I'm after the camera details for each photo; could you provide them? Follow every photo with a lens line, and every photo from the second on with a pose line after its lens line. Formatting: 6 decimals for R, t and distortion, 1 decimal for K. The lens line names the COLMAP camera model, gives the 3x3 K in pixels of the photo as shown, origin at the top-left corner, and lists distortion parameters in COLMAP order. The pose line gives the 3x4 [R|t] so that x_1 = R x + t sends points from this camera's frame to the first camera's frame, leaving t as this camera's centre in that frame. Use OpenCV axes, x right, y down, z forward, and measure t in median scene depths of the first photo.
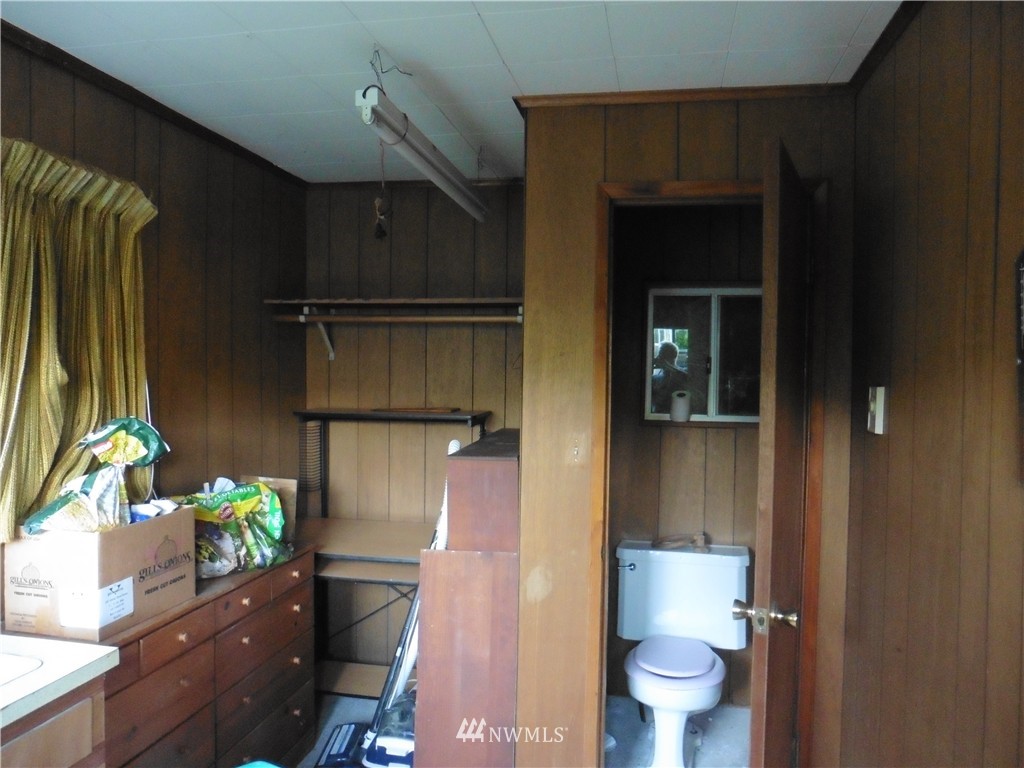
lens RADIAL K [[745.3, 0, 510.6], [0, 745.3, 388.2], [0, 0, 1]] dist [-0.058666, 0.041386]
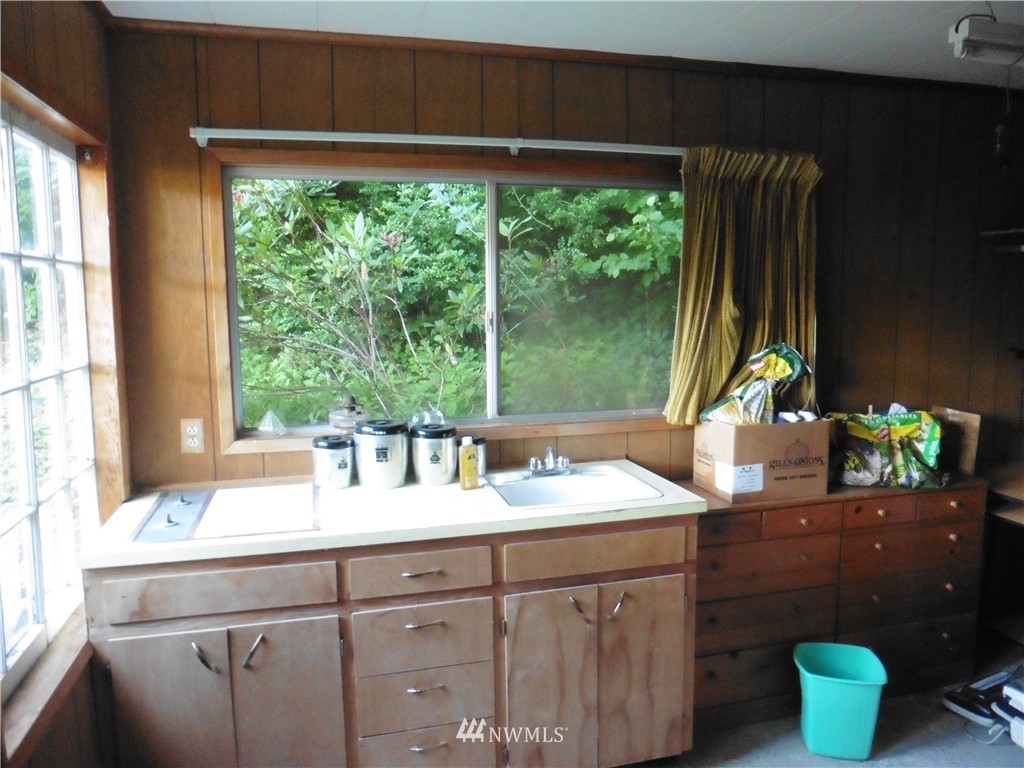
lens RADIAL K [[745.3, 0, 513.4], [0, 745.3, 380.2], [0, 0, 1]] dist [-0.058666, 0.041386]
pose [[0.450293, 0.079369, -0.889346, 0.413035], [-0.005961, 0.996286, 0.085895, -0.004979], [0.892861, -0.033376, 0.449094, 0.003910]]
